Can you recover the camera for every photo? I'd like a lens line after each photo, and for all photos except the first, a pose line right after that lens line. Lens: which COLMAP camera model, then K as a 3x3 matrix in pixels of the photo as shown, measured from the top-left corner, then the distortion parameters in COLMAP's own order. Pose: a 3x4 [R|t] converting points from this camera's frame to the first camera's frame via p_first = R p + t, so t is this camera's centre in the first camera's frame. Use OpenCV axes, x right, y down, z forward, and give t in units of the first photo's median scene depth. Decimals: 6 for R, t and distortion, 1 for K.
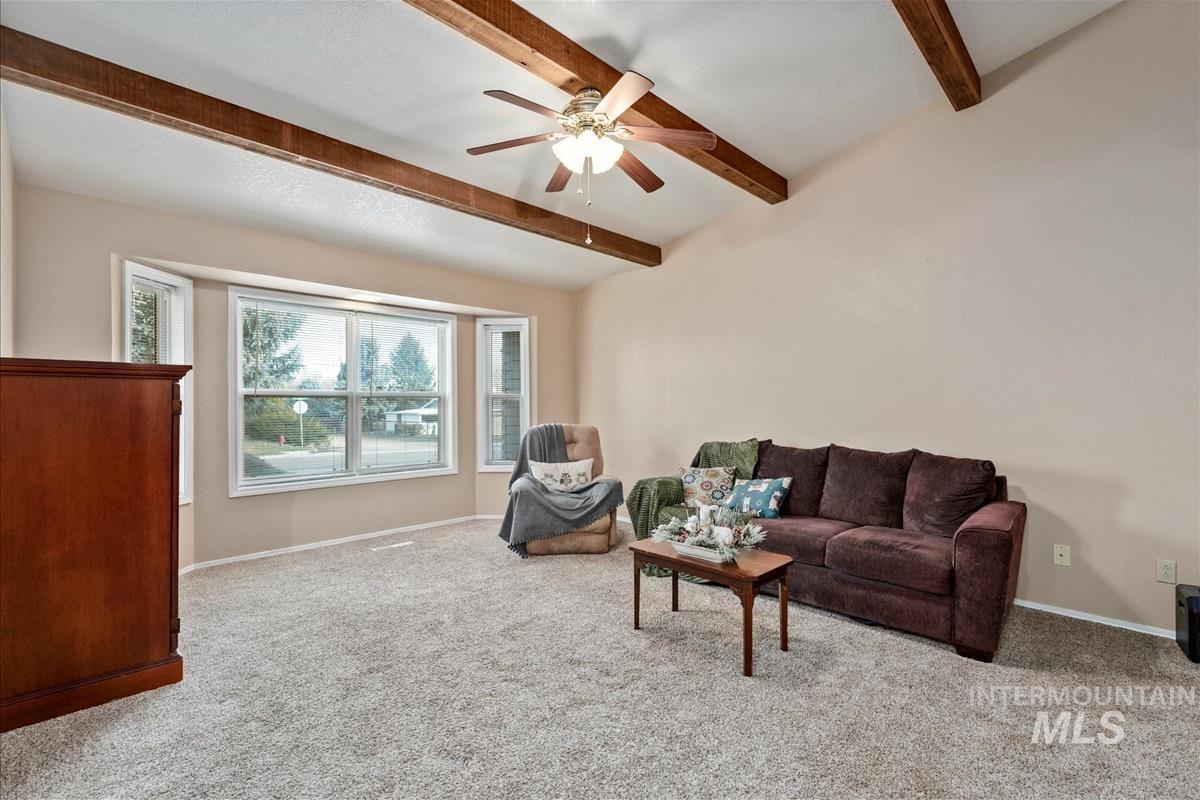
lens RADIAL K [[525.1, 0, 603.1], [0, 525.1, 395.4], [0, 0, 1]] dist [0.001825, -0.000733]
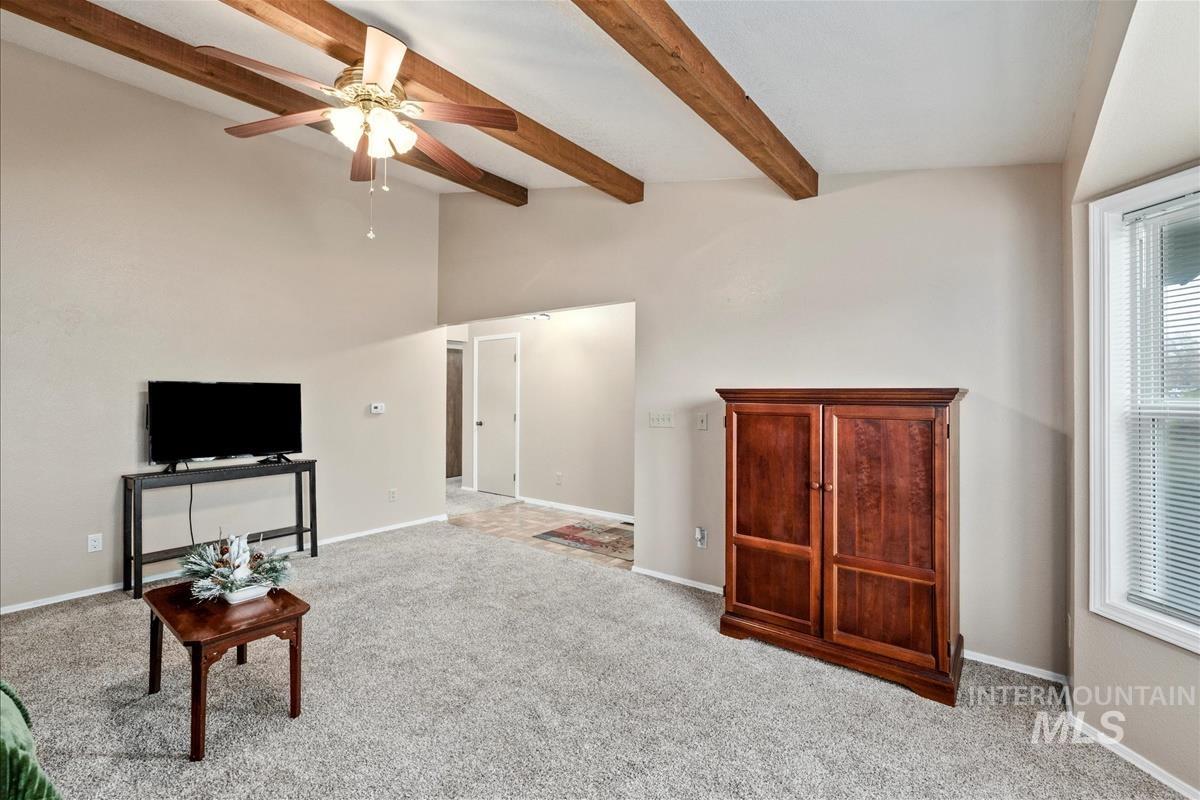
lens RADIAL K [[519.2, 0, 600.0], [0, 519.2, 400.0], [0, 0, 1]] dist [0.001570, -0.000139]
pose [[-0.993402, 0.005462, -0.114555, -0.192731], [0.006122, 0.999967, -0.005411, -0.010237], [0.114522, -0.006077, -0.993402, 1.174569]]
